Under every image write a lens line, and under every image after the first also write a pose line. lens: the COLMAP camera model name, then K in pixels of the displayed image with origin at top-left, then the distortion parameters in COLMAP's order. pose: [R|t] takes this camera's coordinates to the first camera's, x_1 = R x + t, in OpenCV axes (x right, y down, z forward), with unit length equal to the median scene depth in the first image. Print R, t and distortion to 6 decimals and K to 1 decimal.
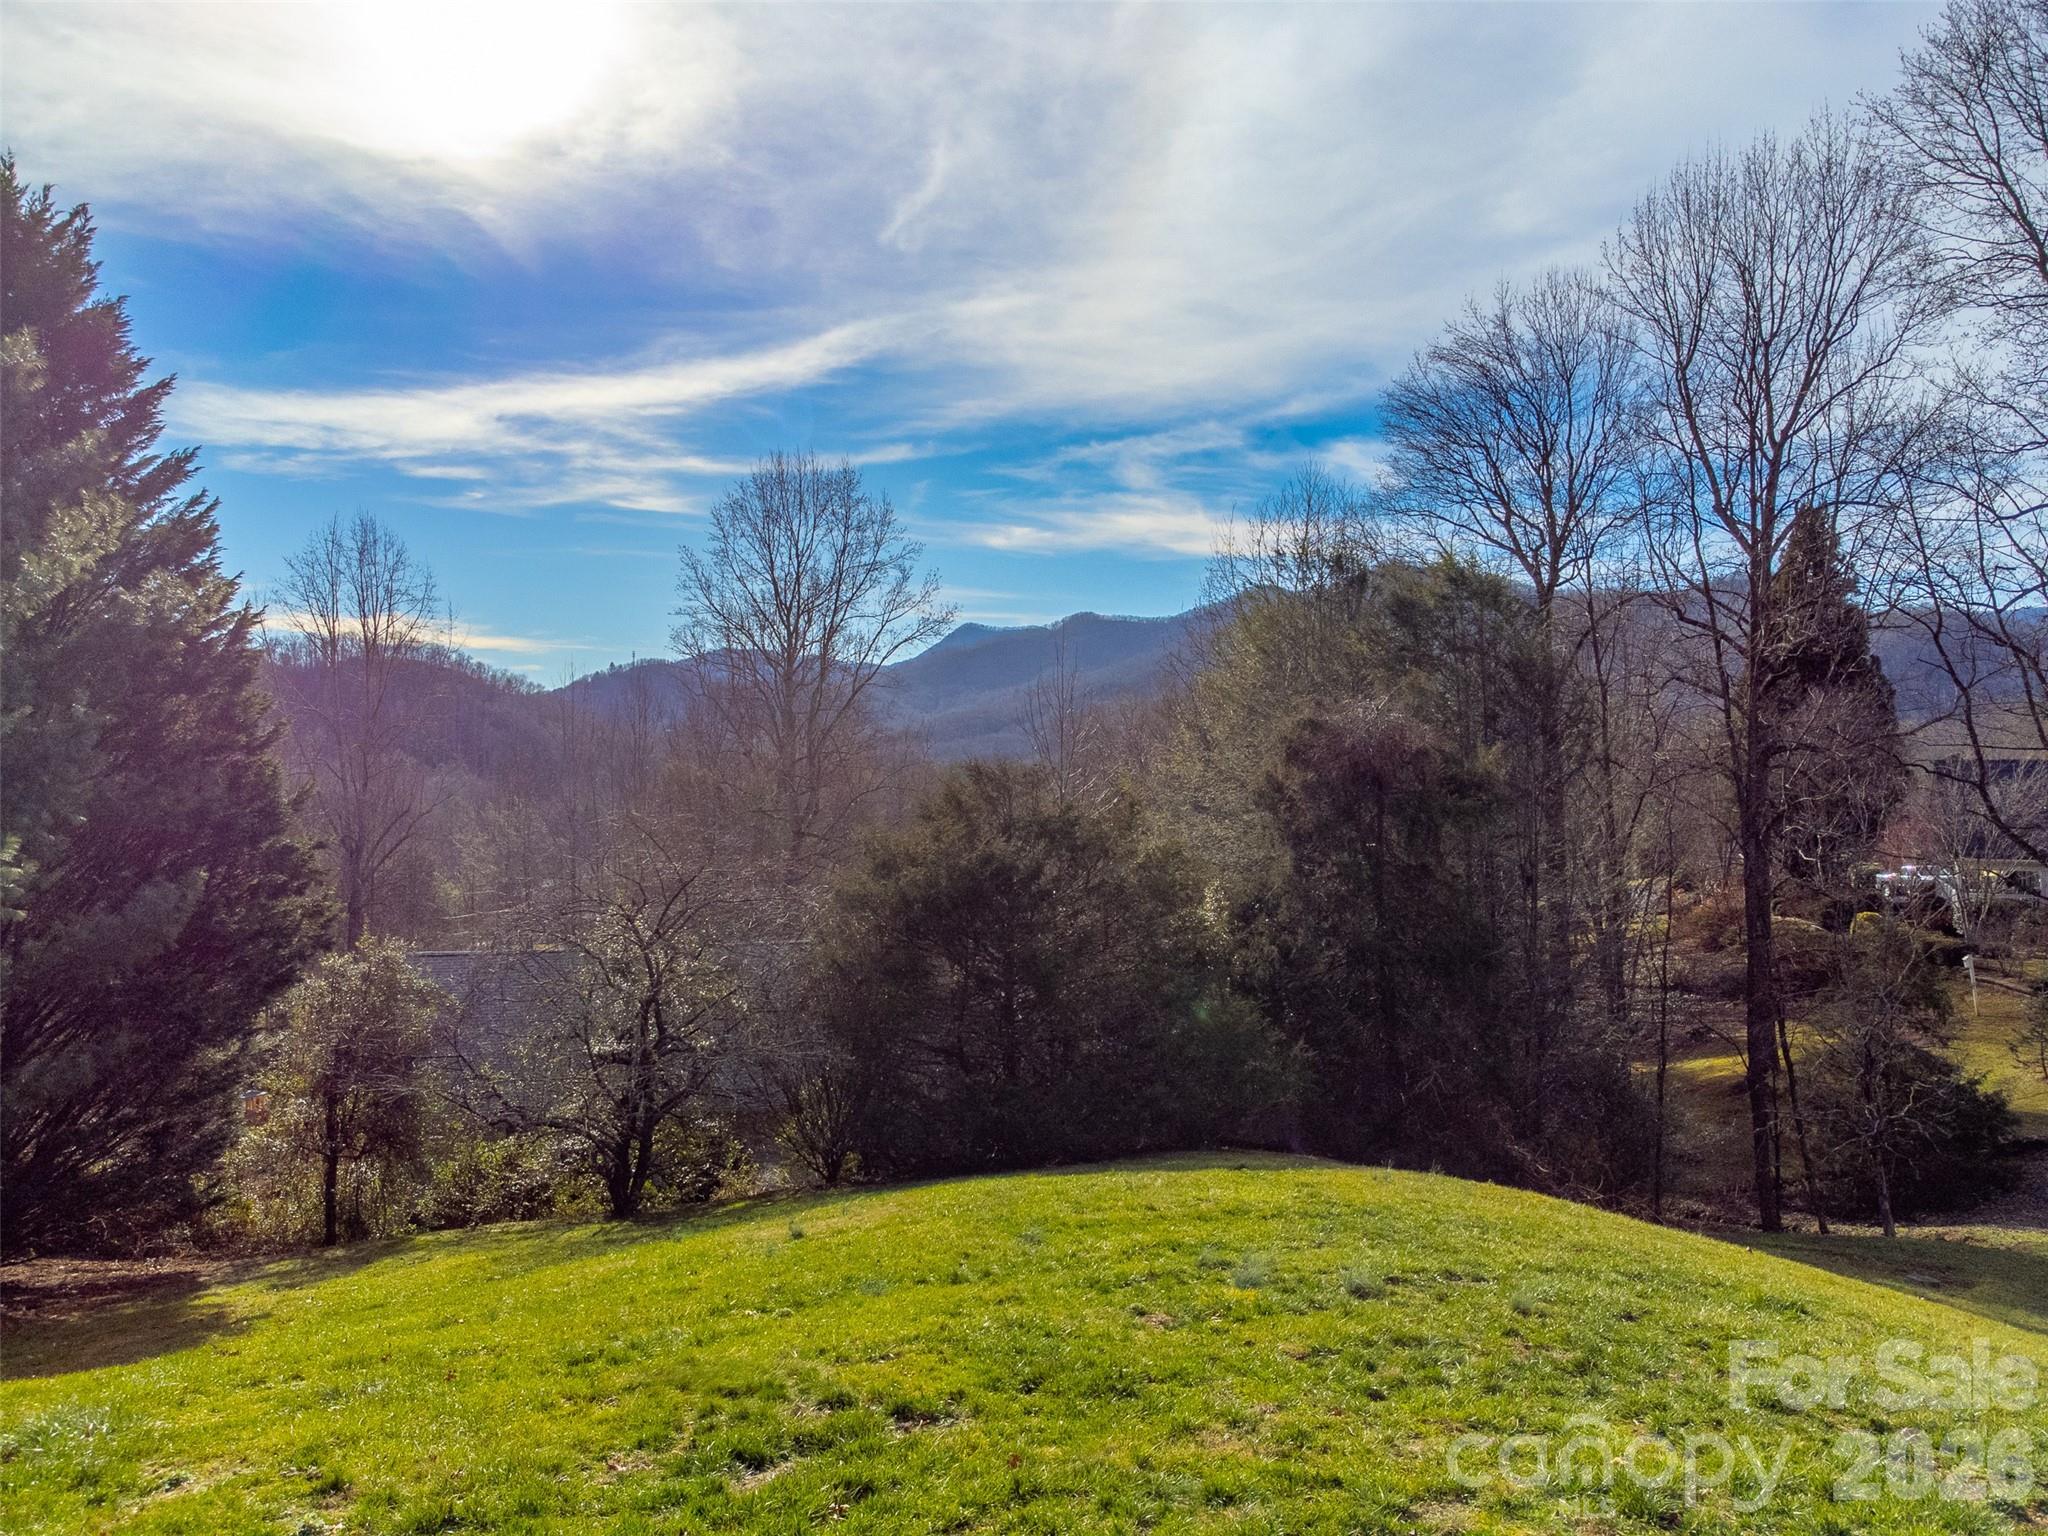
lens RADIAL K [[1441.1, 0, 971.8], [0, 1441.1, 760.7], [0, 0, 1]] dist [0.034237, -0.064222]
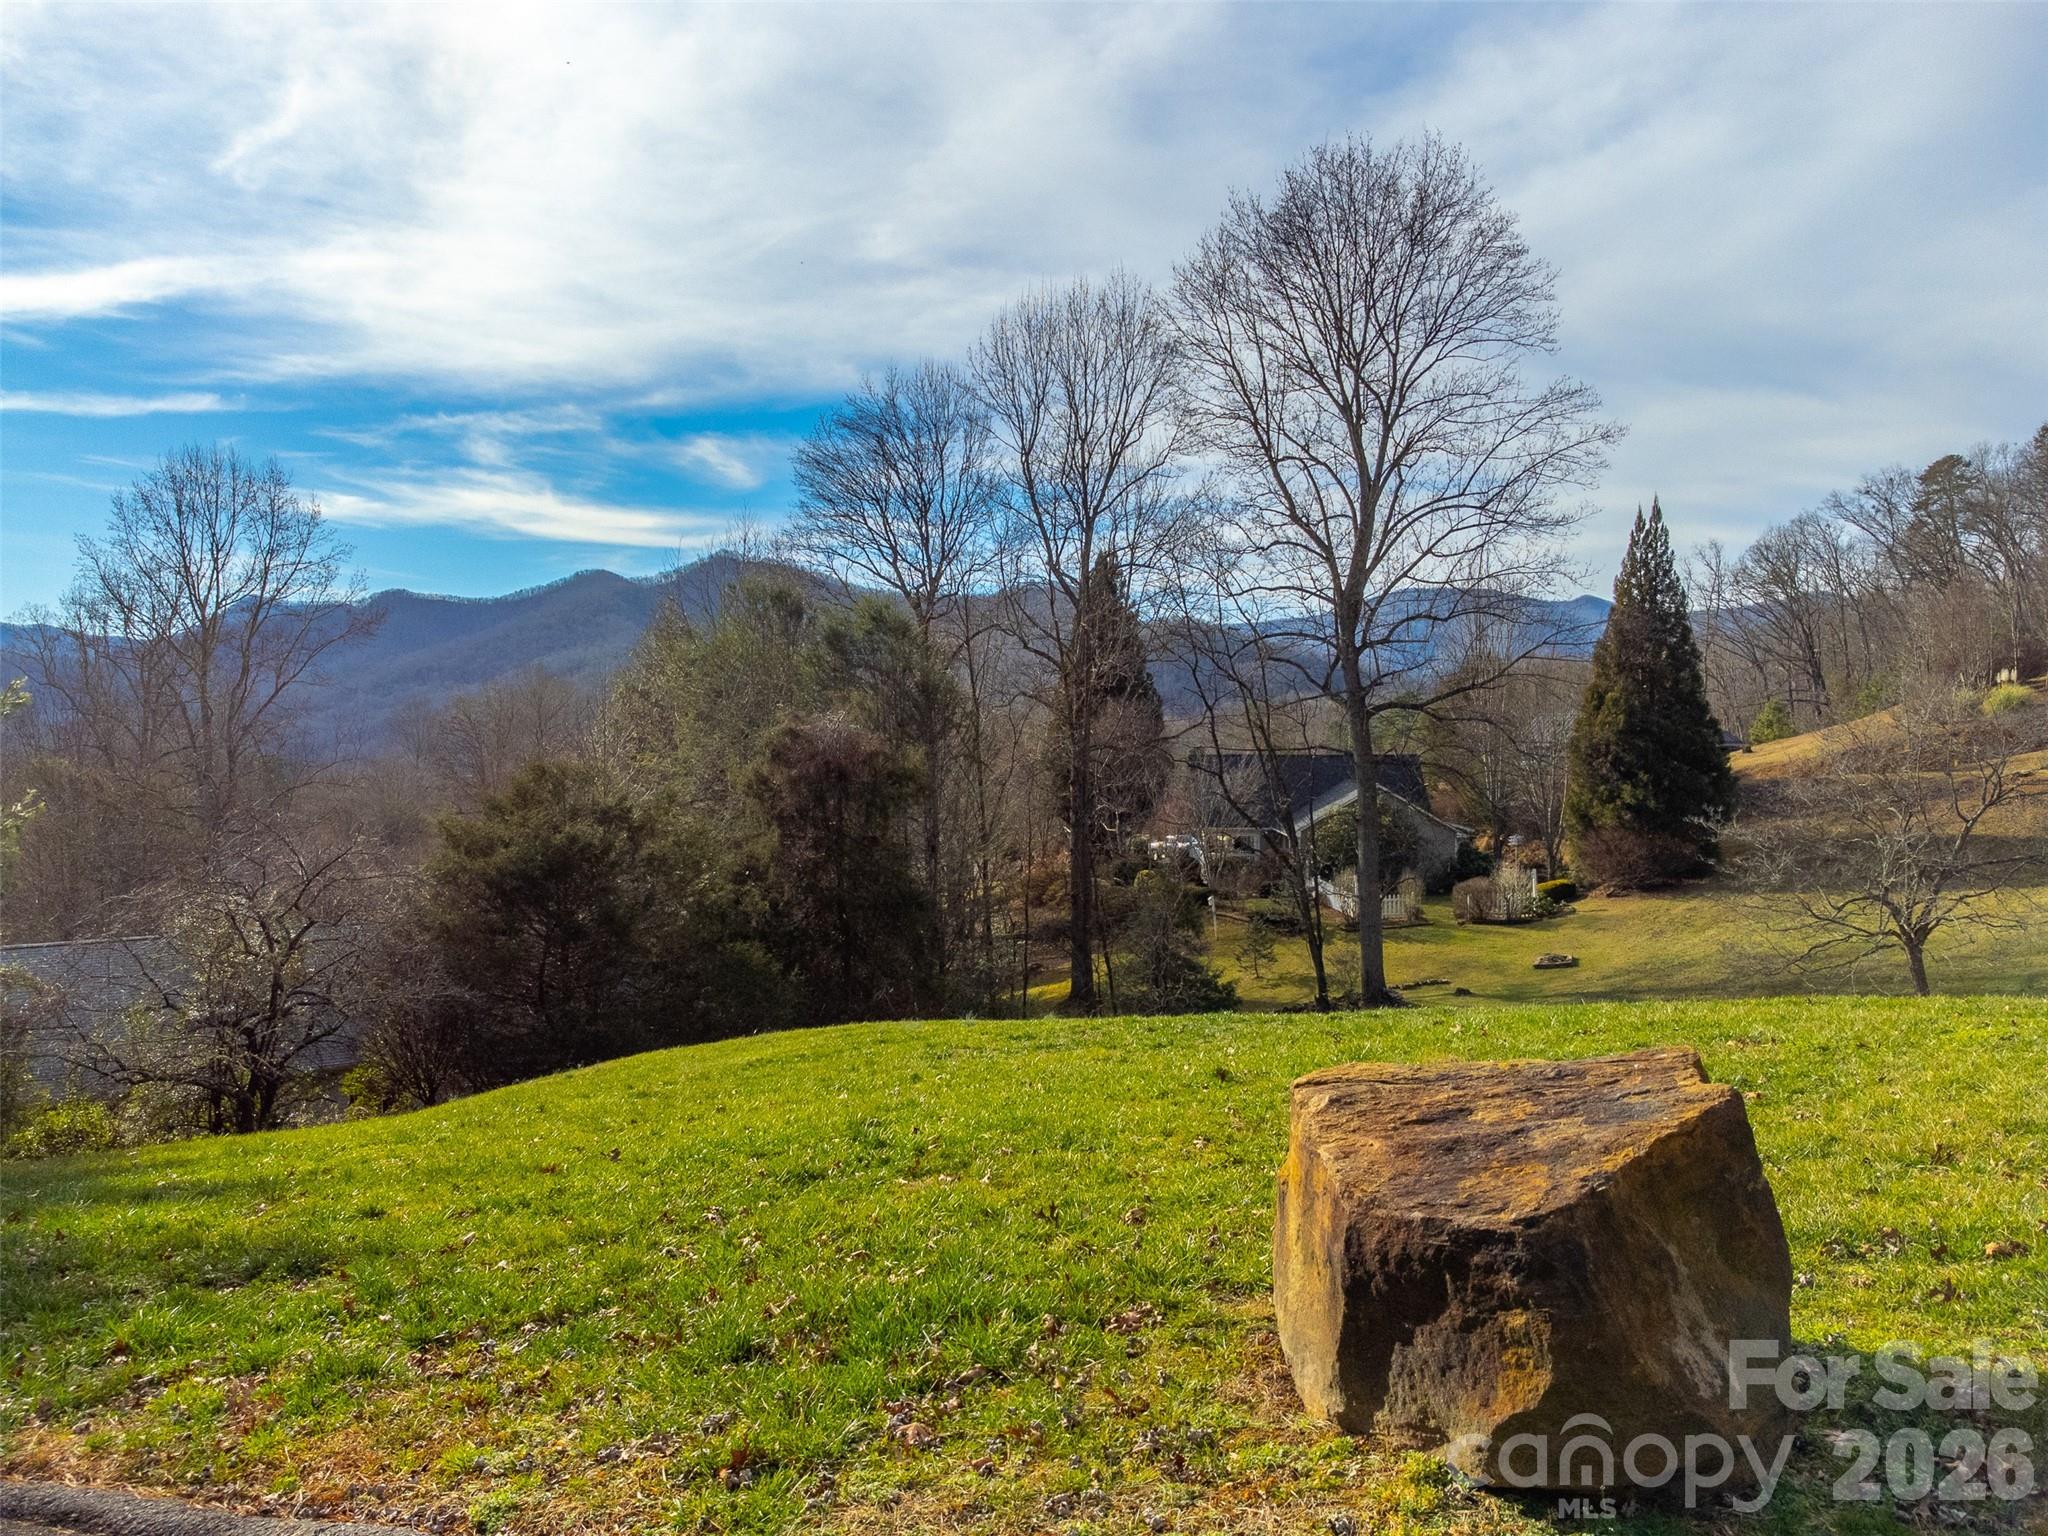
lens RADIAL K [[1441.1, 0, 971.8], [0, 1441.1, 760.7], [0, 0, 1]] dist [0.034237, -0.064222]
pose [[0.905790, -0.003698, 0.423710, -0.100202], [0.000964, 0.999977, 0.006668, -0.004879], [-0.423725, -0.005631, 0.905773, -0.152126]]
